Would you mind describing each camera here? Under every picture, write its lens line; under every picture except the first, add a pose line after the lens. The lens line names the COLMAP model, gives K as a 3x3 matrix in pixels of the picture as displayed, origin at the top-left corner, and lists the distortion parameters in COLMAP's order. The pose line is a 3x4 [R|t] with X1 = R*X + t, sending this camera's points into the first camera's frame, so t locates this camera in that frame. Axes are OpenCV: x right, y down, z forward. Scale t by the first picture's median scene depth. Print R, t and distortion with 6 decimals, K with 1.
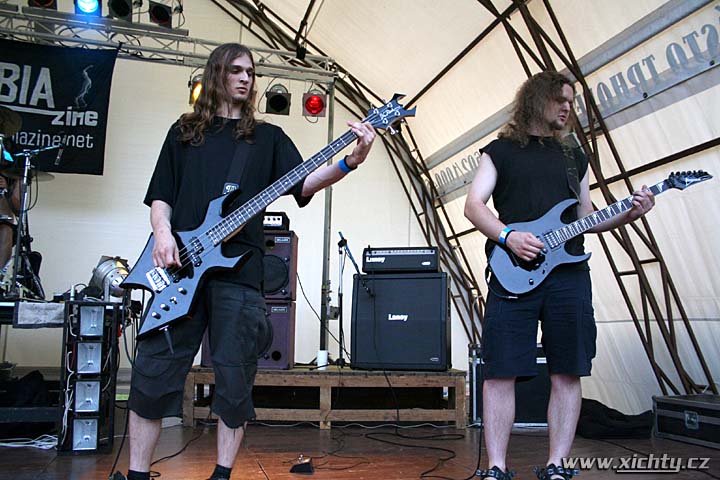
lens RADIAL K [[588.5, 0, 358.7], [0, 588.5, 228.7], [0, 0, 1]] dist [-0.078322, 0.002438]
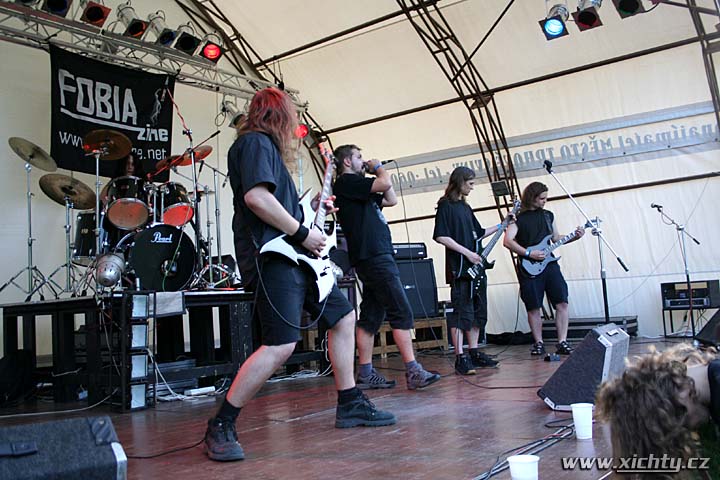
lens RADIAL K [[731.0, 0, 360.0], [0, 731.0, 240.0], [0, 0, 1]] dist [-0.196157, 0.003082]
pose [[0.820510, -0.010873, 0.571529, -1.000998], [-0.031424, 0.997449, 0.064090, -0.085683], [-0.570768, -0.070546, 0.818075, -0.462110]]
